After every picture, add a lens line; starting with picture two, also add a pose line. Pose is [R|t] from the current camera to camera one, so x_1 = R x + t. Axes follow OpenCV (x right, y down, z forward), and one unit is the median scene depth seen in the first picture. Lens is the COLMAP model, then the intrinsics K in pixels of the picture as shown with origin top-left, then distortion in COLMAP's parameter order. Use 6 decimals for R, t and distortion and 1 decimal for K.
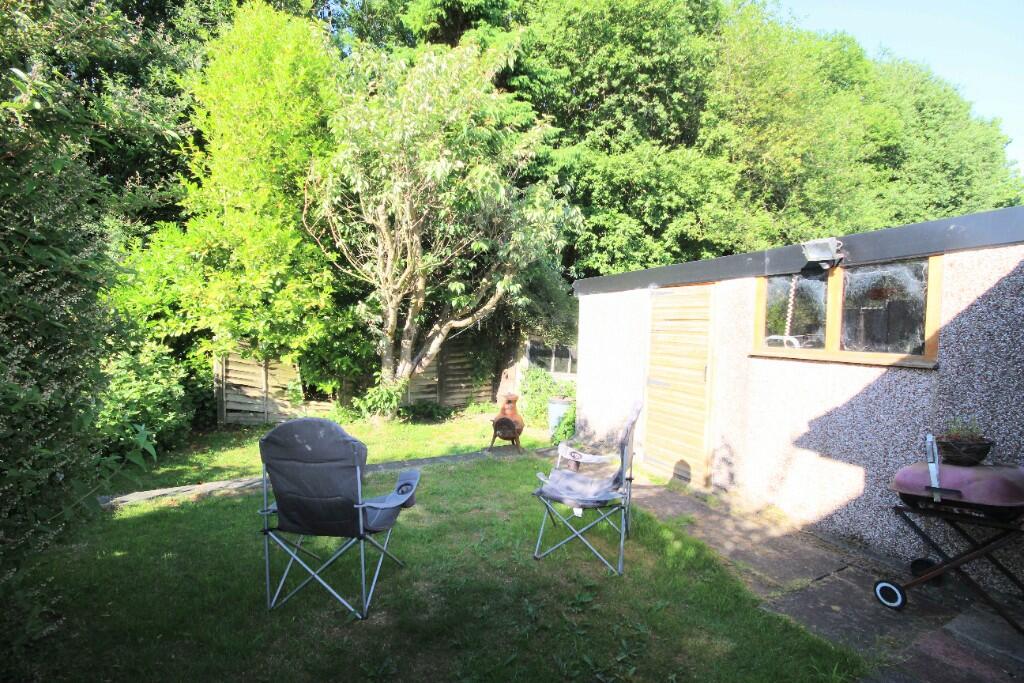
lens RADIAL K [[472.7, 0, 514.0], [0, 472.7, 341.4], [0, 0, 1]] dist [0.001309, -0.000119]
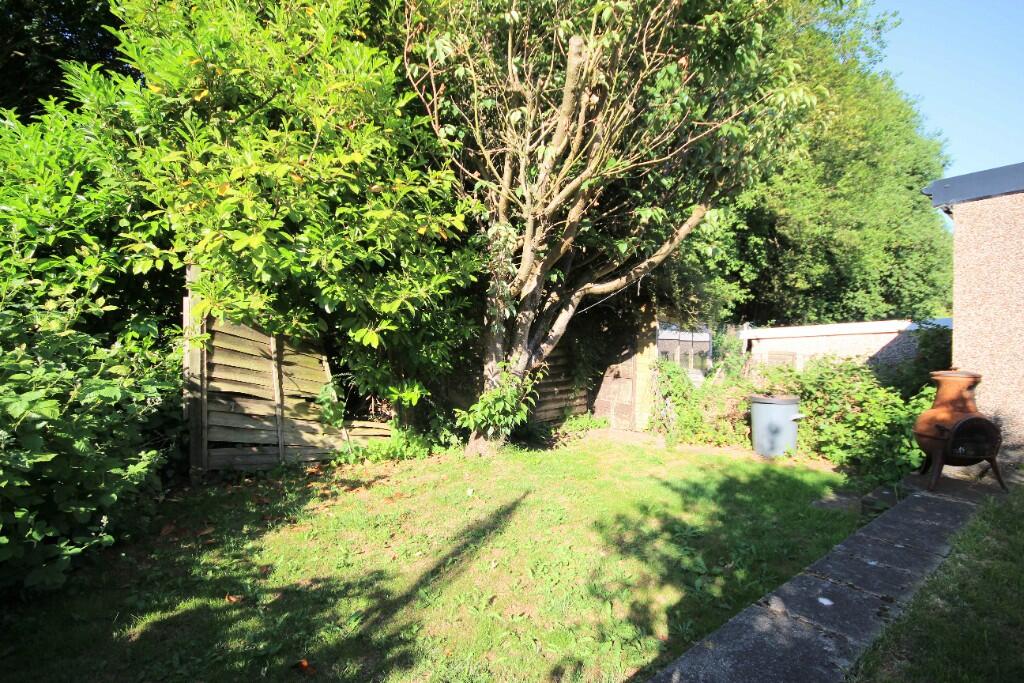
lens RADIAL K [[472.7, 0, 509.8], [0, 472.7, 342.6], [0, 0, 1]] dist [0.001309, -0.000119]
pose [[0.978893, -0.011959, 0.204025, -0.370758], [0.020674, 0.998960, -0.040635, 0.060312], [-0.203327, 0.043996, 0.978122, 0.406353]]
